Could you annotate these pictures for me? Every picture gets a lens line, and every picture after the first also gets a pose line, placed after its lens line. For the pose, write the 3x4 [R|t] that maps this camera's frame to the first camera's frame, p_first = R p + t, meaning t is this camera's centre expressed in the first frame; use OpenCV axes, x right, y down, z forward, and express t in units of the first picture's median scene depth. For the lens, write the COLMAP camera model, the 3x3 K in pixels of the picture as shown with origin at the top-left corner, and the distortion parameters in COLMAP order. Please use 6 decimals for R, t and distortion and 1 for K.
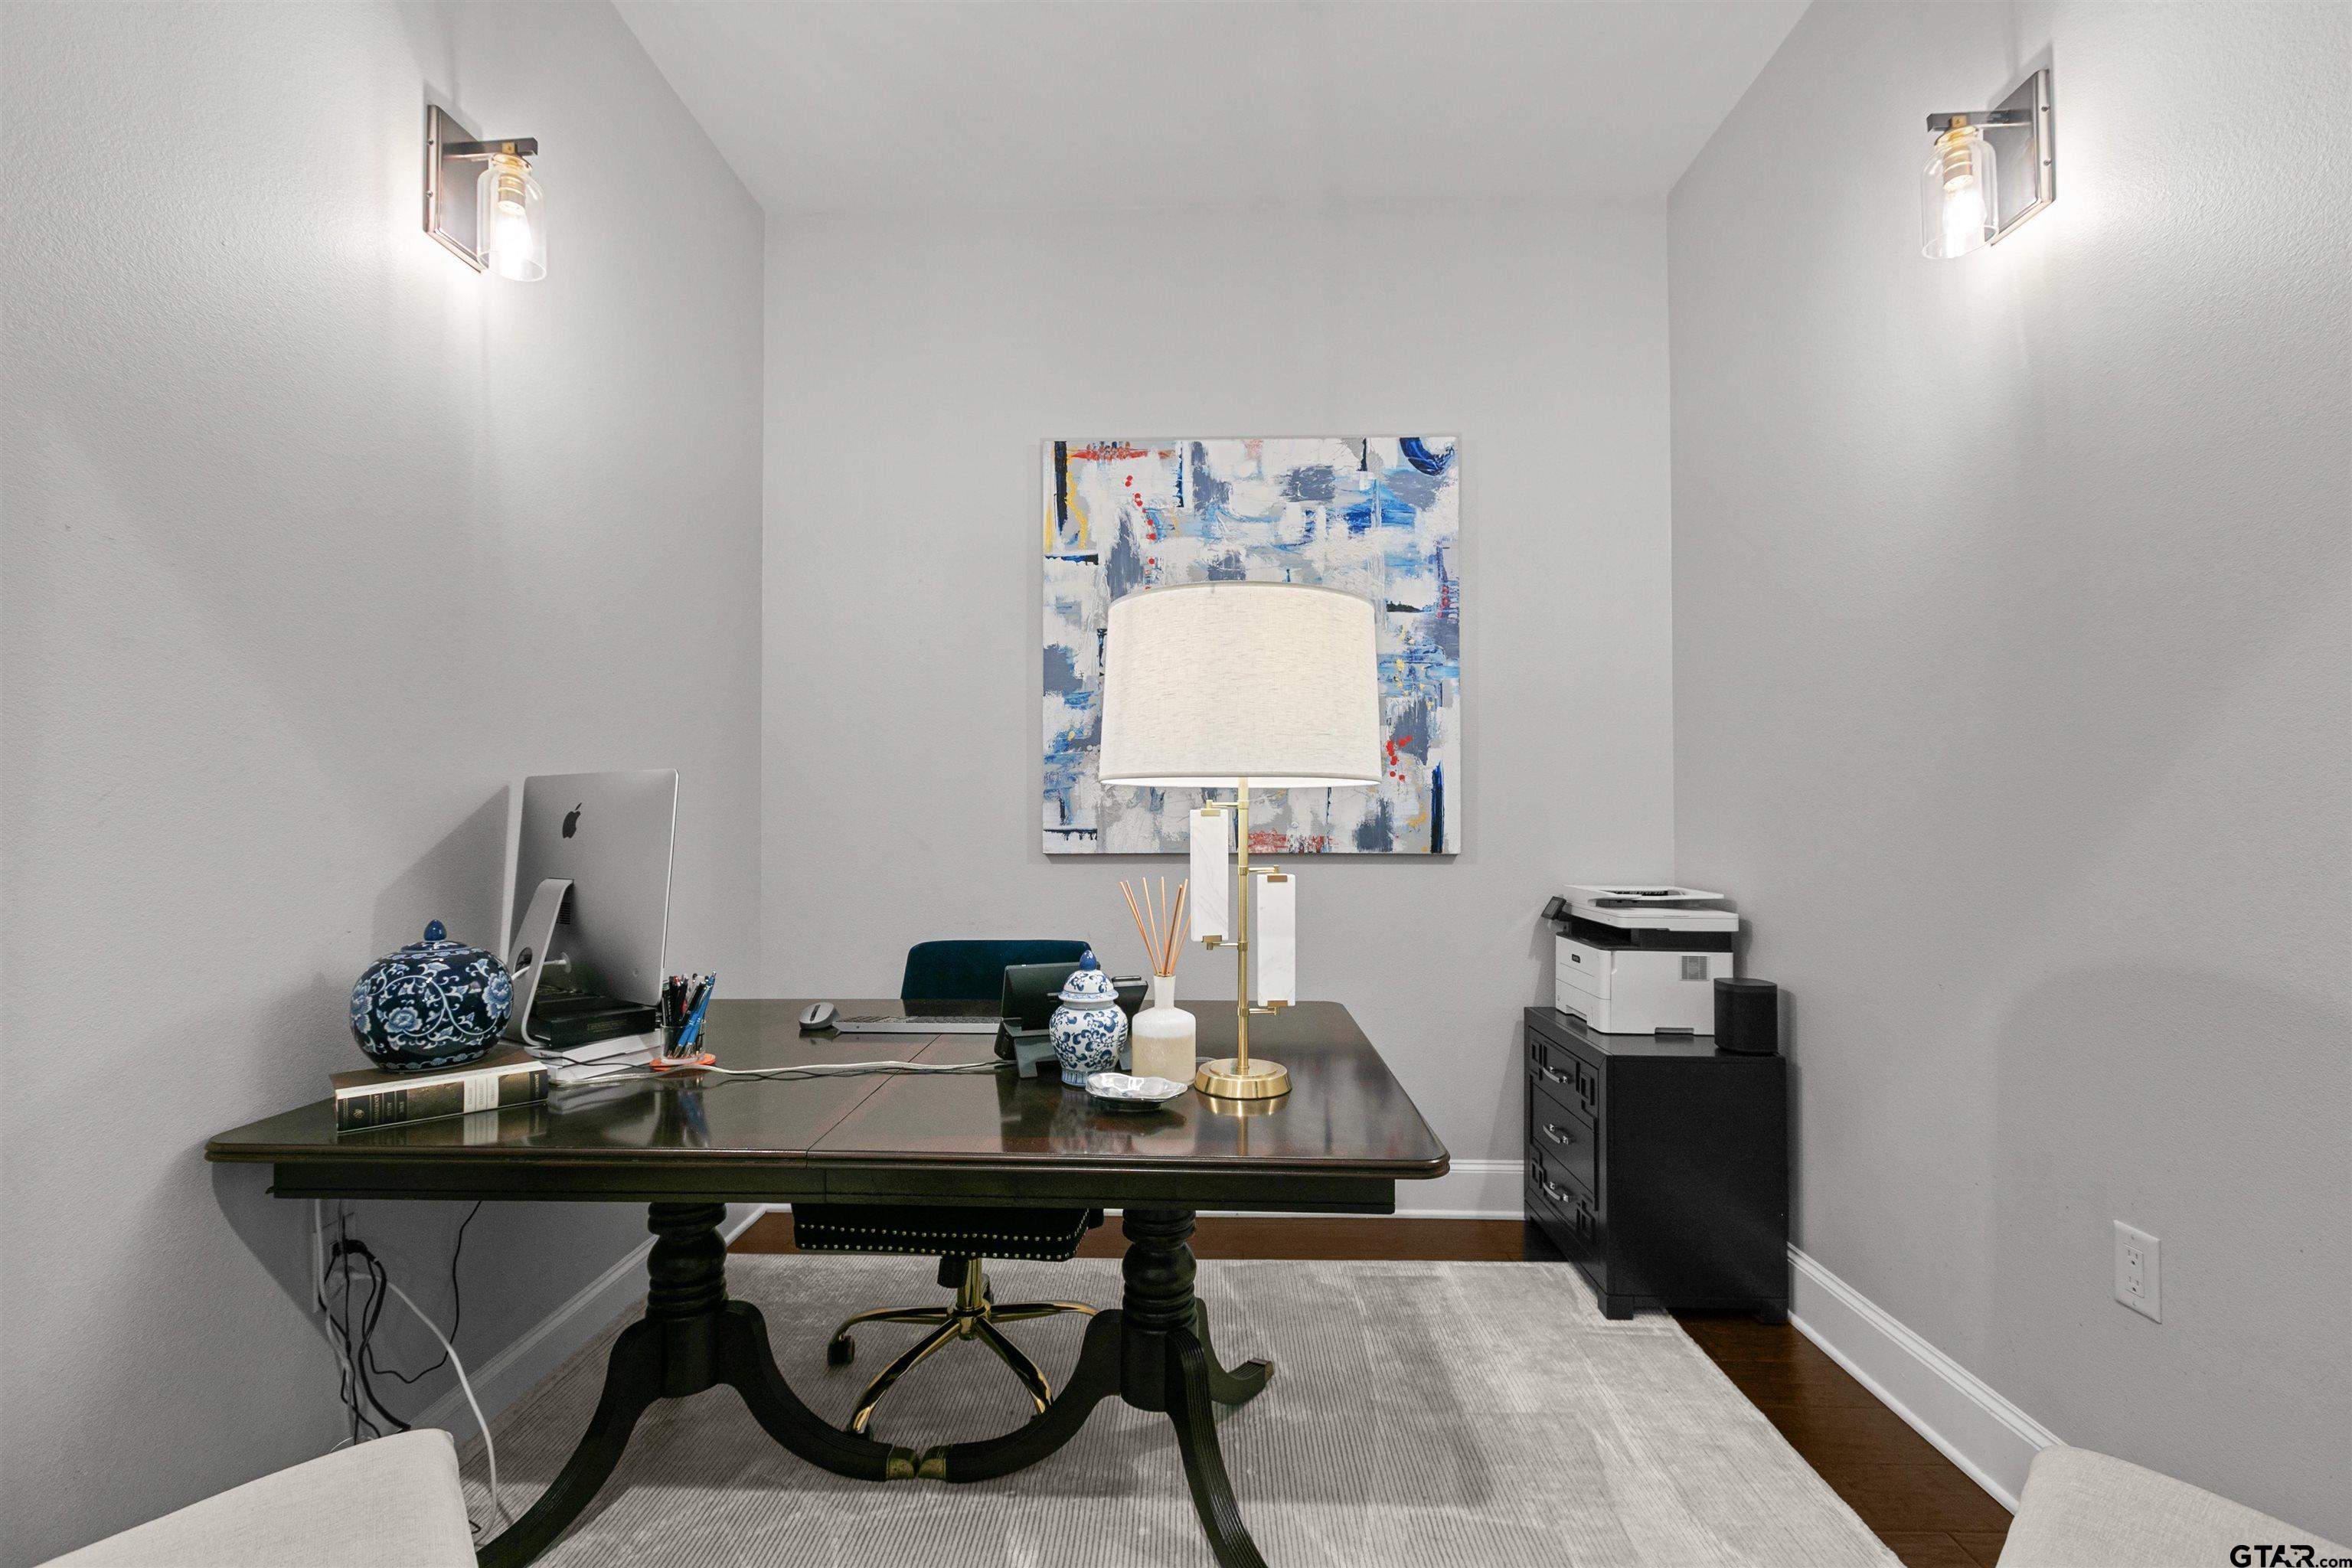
lens RADIAL K [[1079.1, 0, 1175.4], [0, 1079.1, 792.1], [0, 0, 1]] dist [0.003215, -0.001849]
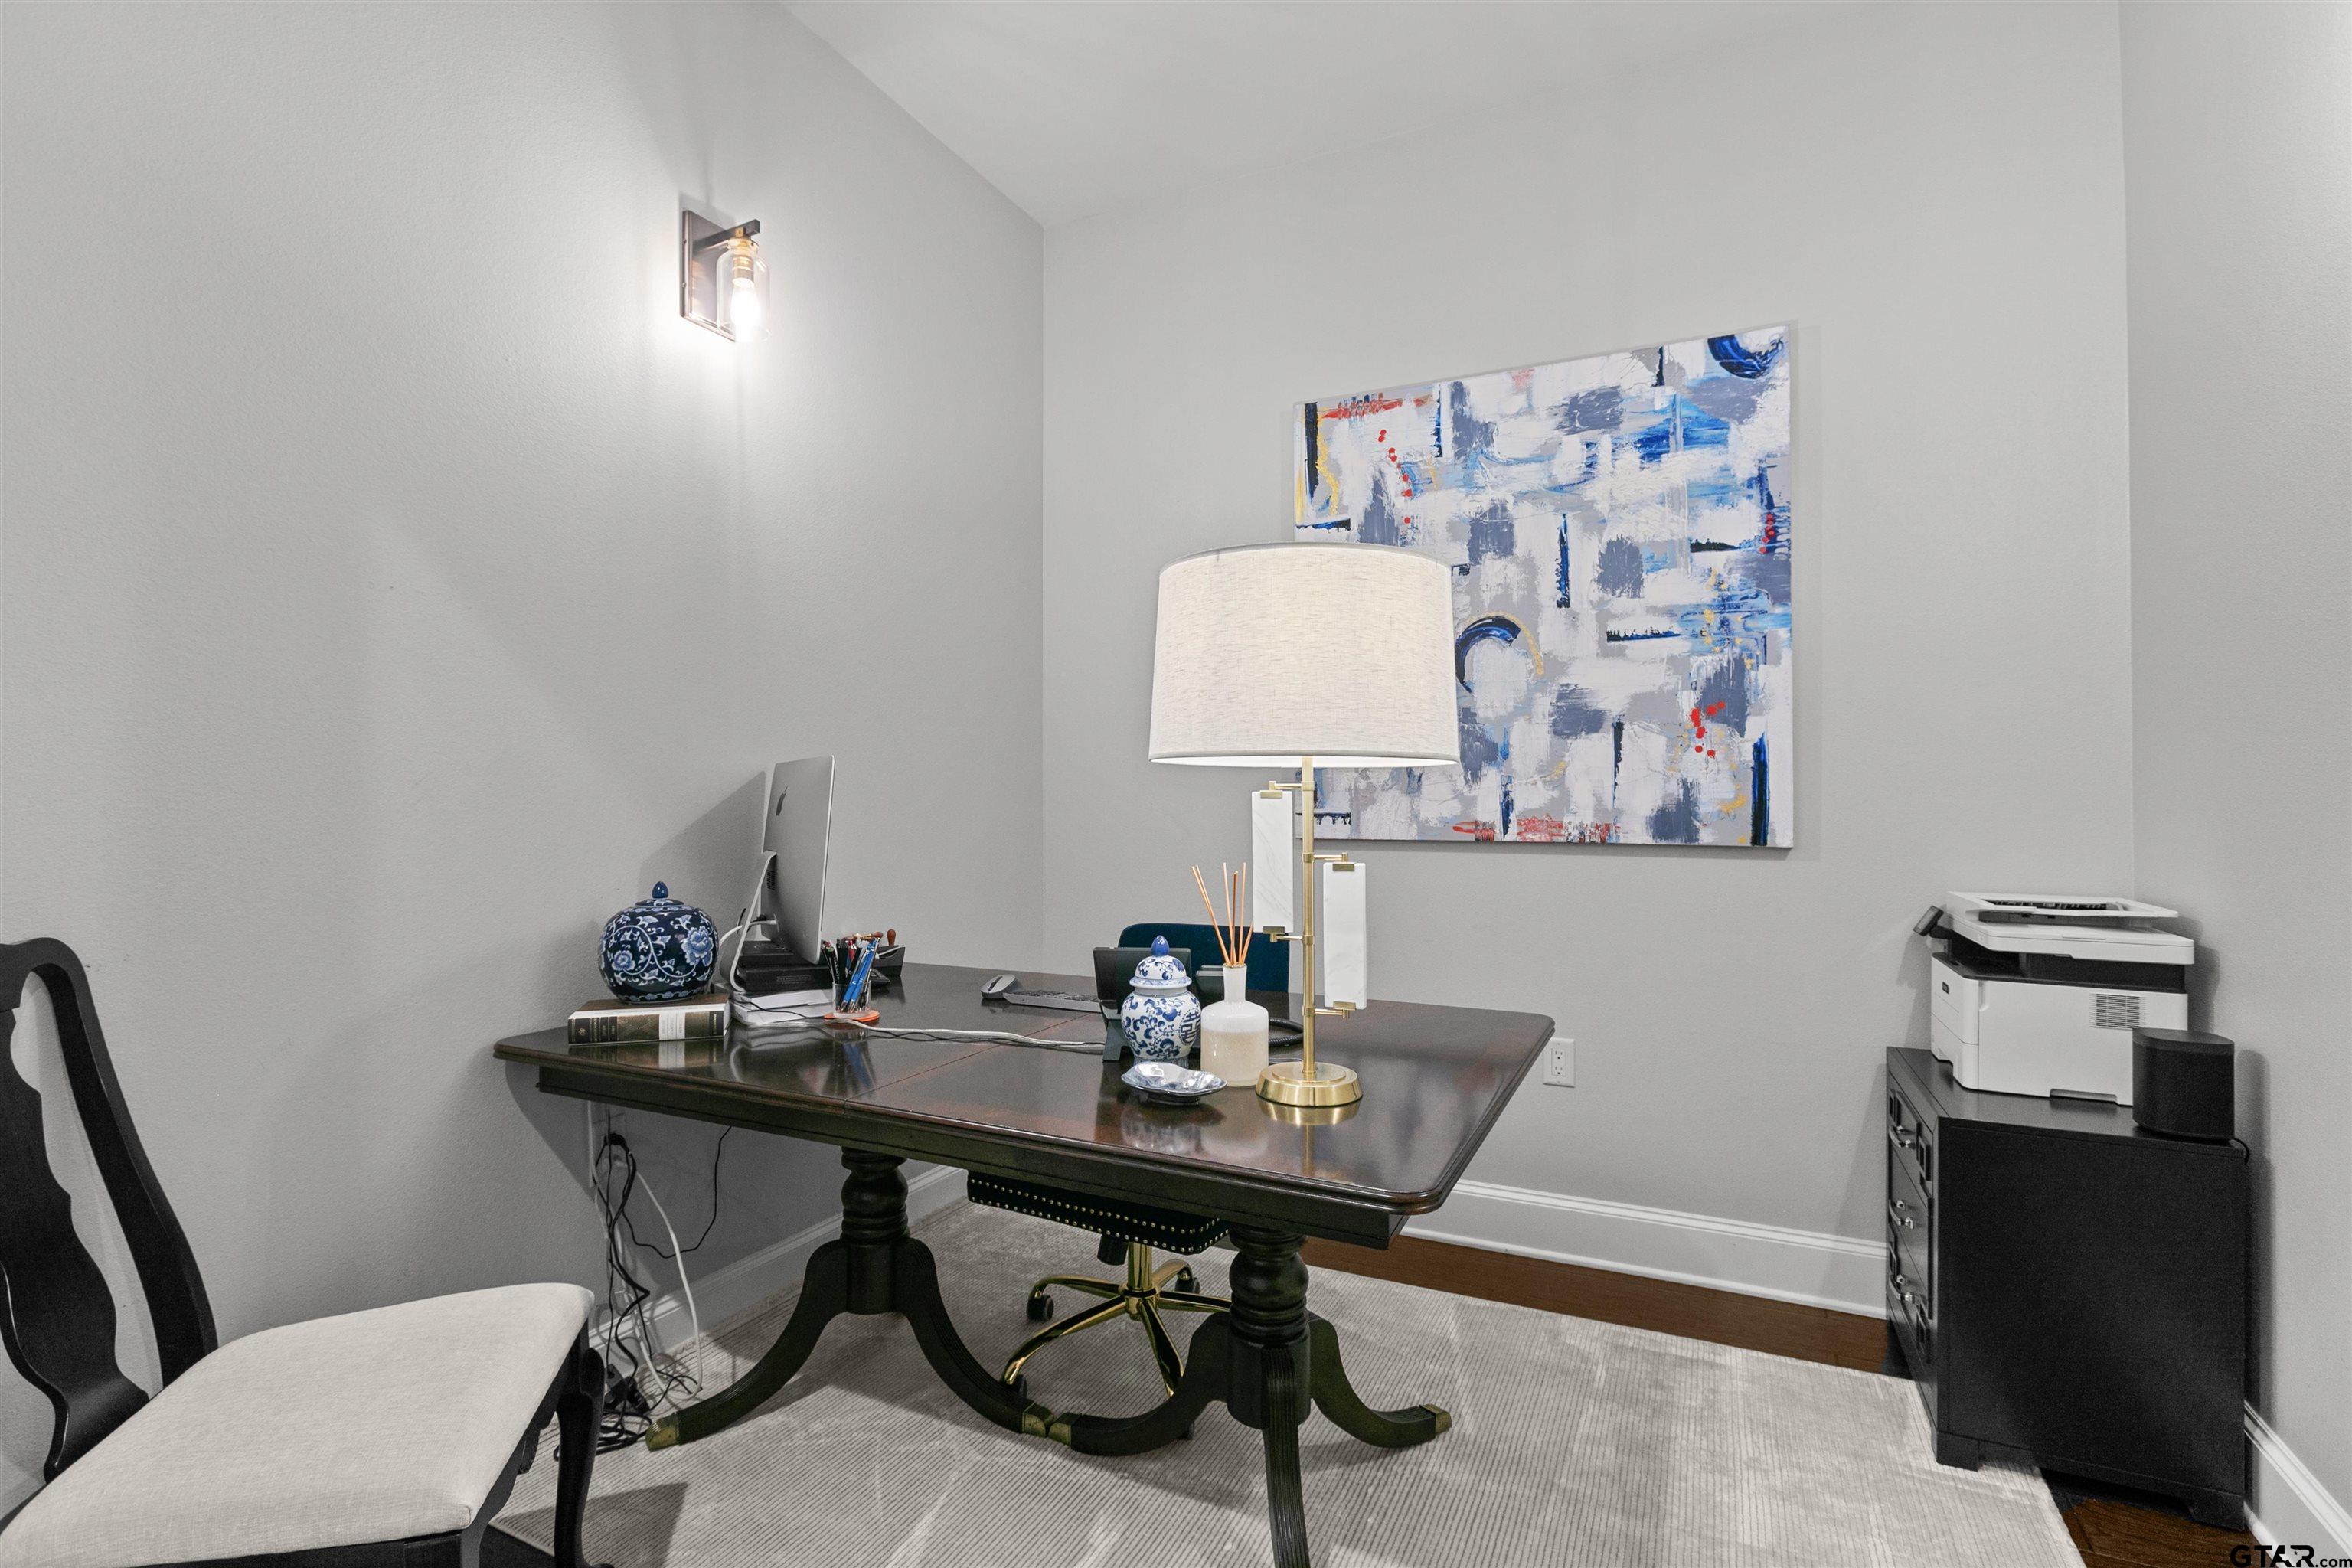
lens RADIAL K [[1139.2, 0, 1162.2], [0, 1139.2, 780.7], [0, 0, 1]] dist [0.001901, -0.003073]
pose [[0.905982, -0.004712, -0.423290, 0.303346], [0.006852, 0.999970, 0.003535, 0.002431], [0.423260, -0.006103, 0.905988, 0.057988]]
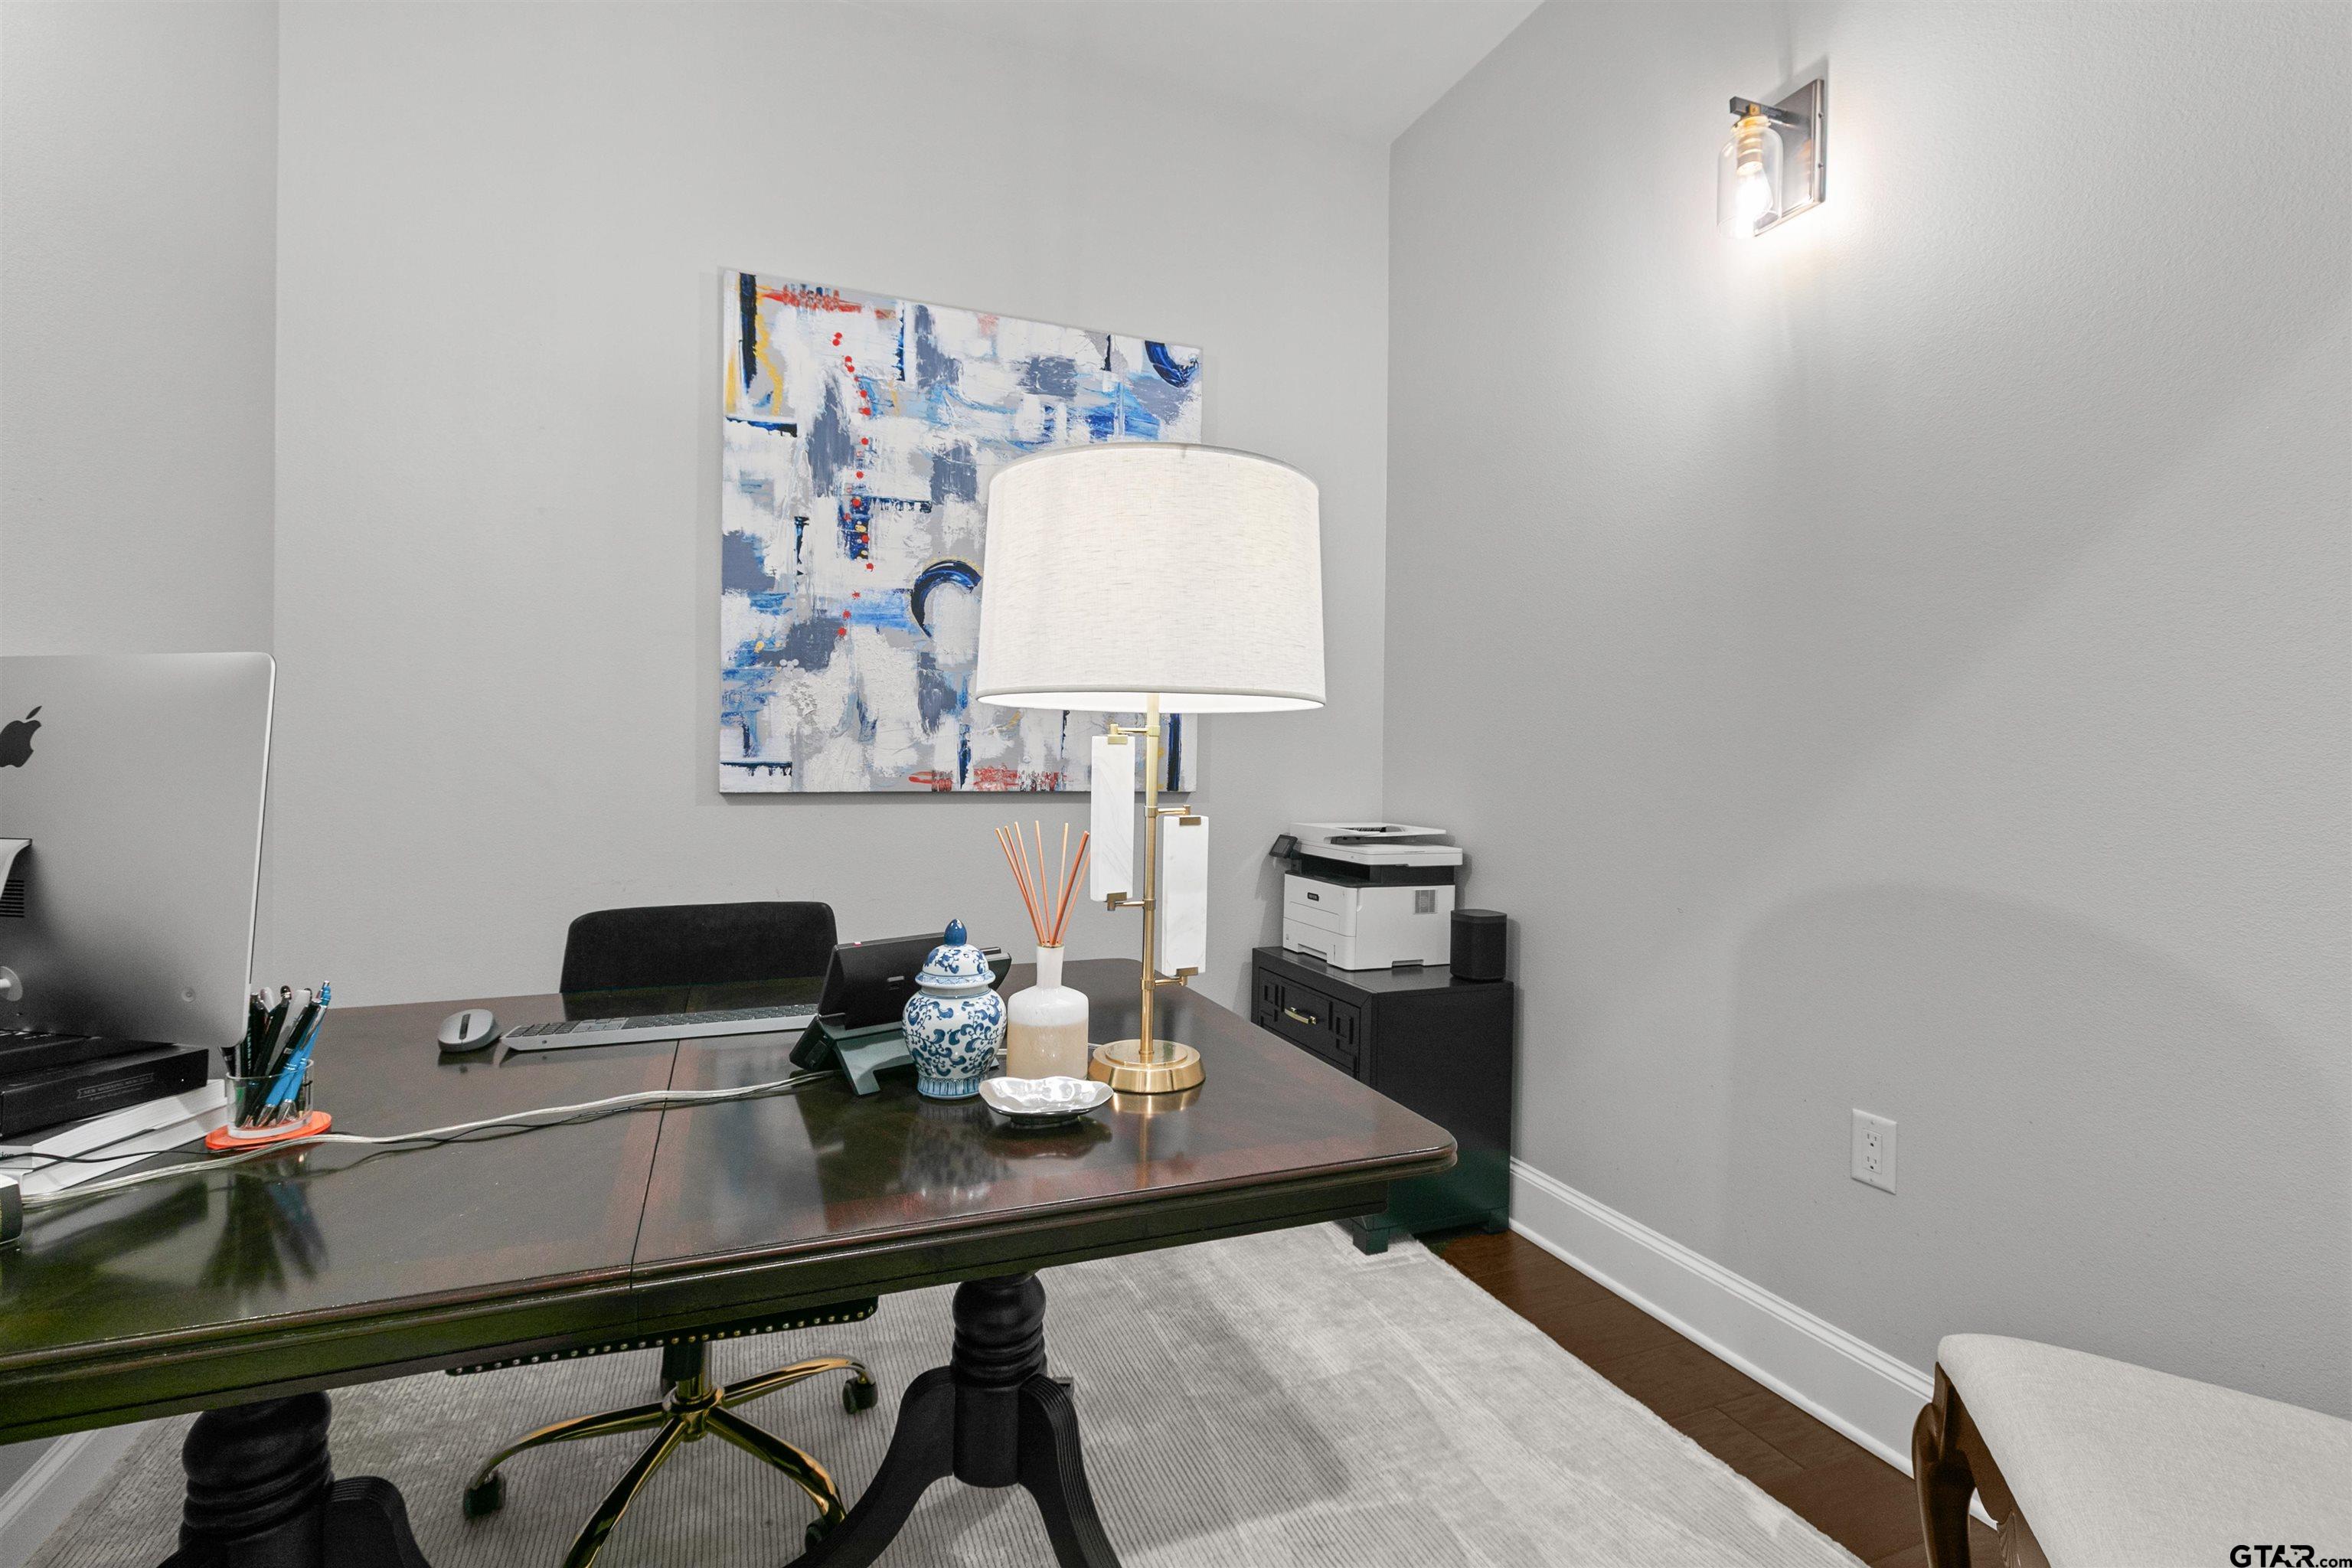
lens RADIAL K [[1079.1, 0, 1177.3], [0, 1079.1, 761.9], [0, 0, 1]] dist [0.003215, -0.001849]
pose [[0.914680, 0.008889, 0.404080, -0.208769], [-0.020468, 0.999494, 0.024343, 0.012316], [-0.403659, -0.030537, 0.914400, 0.208045]]
